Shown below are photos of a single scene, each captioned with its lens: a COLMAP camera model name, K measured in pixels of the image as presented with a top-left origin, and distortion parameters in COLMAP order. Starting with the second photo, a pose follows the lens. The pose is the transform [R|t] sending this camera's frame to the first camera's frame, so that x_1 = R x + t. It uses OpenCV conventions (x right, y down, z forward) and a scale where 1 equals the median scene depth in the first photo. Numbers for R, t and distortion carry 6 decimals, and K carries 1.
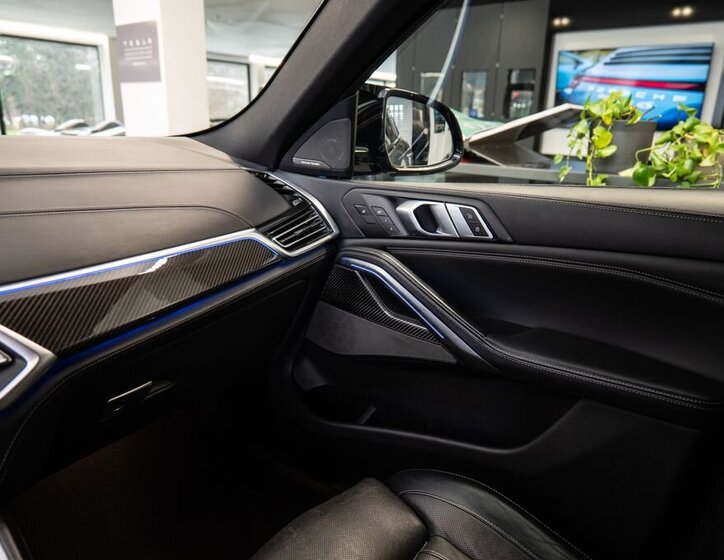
lens RADIAL K [[524.9, 0, 362.0], [0, 524.9, 280.0], [0, 0, 1]] dist [-0.001672, -0.002370]
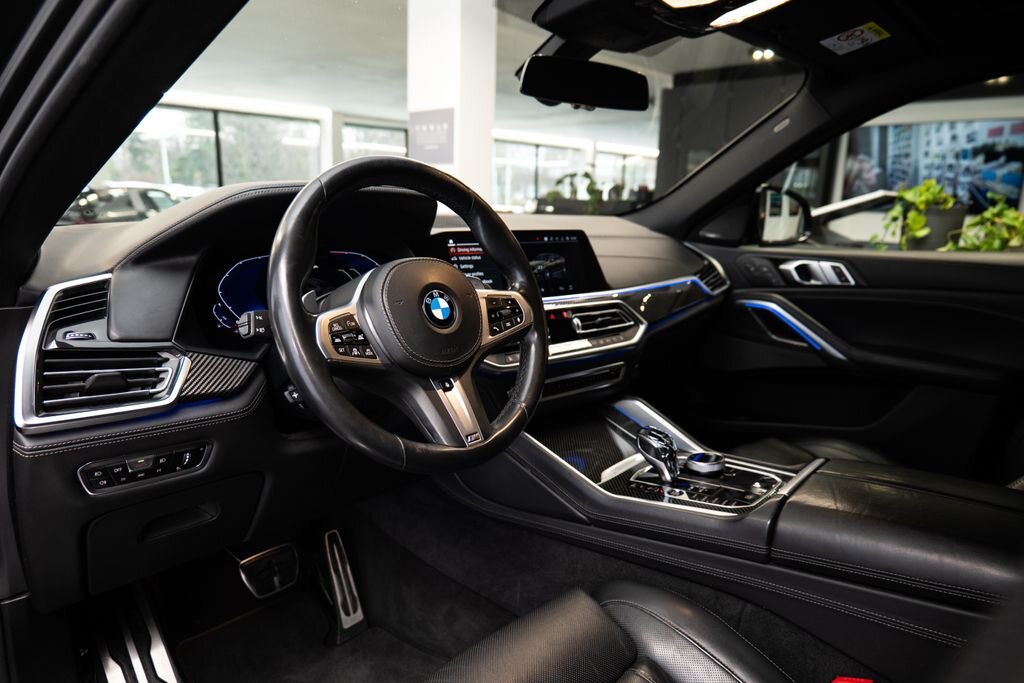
lens RADIAL K [[645.9, 0, 512.0], [0, 645.9, 341.5], [0, 0, 1]] dist [-0.003856, -0.000290]
pose [[0.993850, 0.027627, -0.107231, -0.283282], [-0.035948, 0.996425, -0.076455, 0.140777], [0.104735, 0.079840, 0.991290, -0.503129]]
